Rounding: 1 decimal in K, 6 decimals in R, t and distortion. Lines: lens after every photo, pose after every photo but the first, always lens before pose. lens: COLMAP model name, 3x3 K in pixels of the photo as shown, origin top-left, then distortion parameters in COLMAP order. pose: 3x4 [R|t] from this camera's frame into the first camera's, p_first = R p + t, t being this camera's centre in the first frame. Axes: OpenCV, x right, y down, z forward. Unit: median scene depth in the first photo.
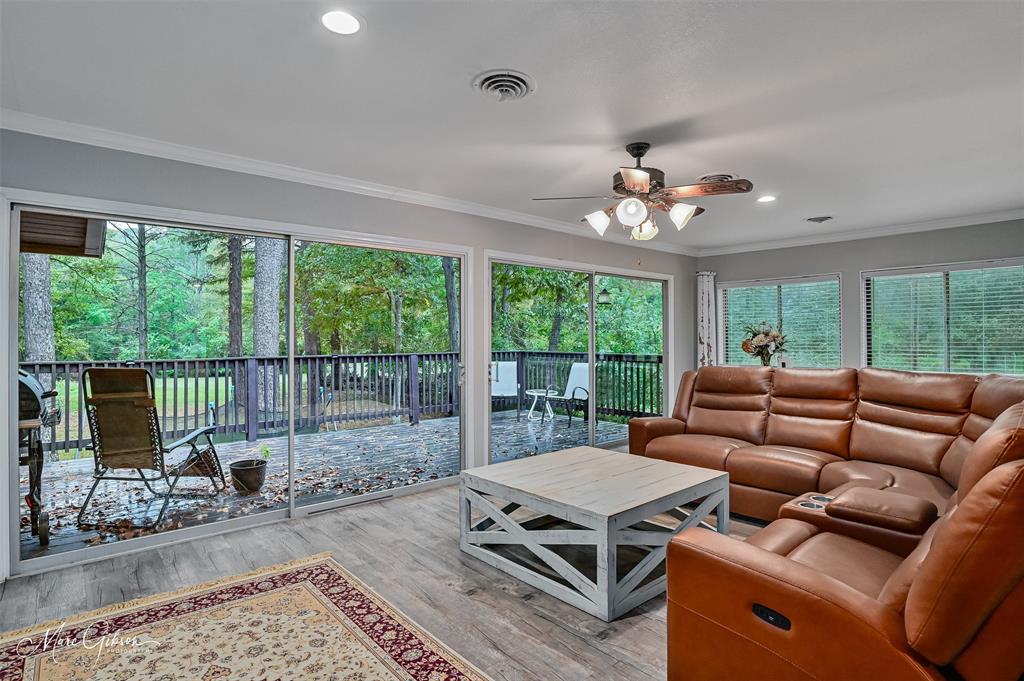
lens RADIAL K [[530.5, 0, 508.5], [0, 530.5, 344.3], [0, 0, 1]] dist [-0.077216, 0.026173]
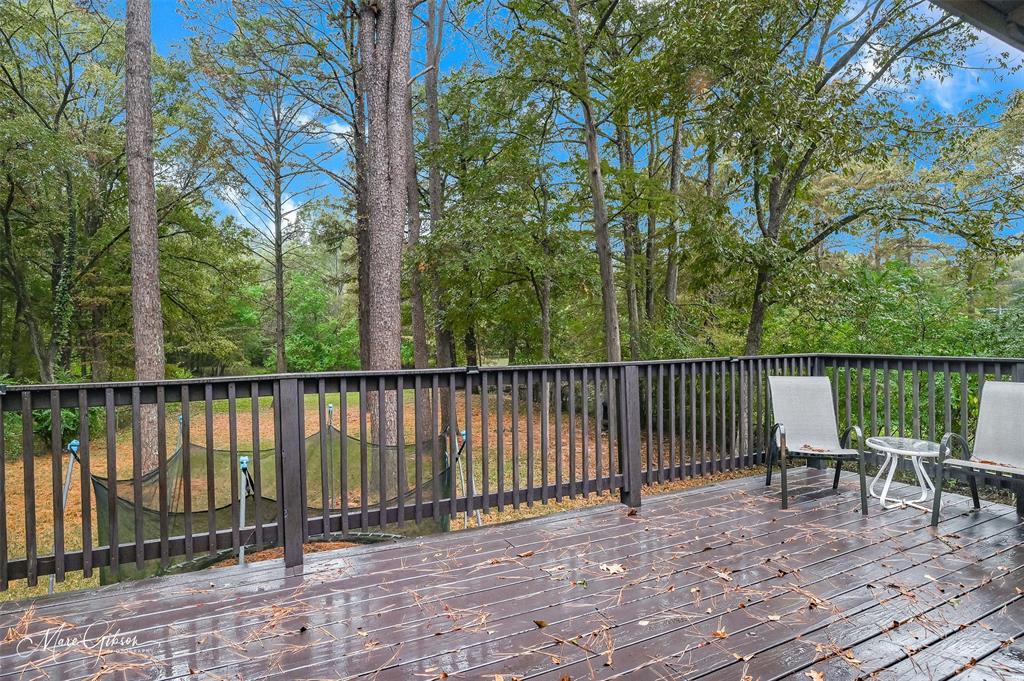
lens RADIAL K [[530.5, 0, 508.5], [0, 530.5, 344.3], [0, 0, 1]] dist [-0.077216, 0.026173]
pose [[0.970125, -0.006556, -0.242518, -0.047974], [0.007122, 0.999974, 0.001457, -0.000037], [0.242502, -0.003141, 0.970146, 0.142463]]
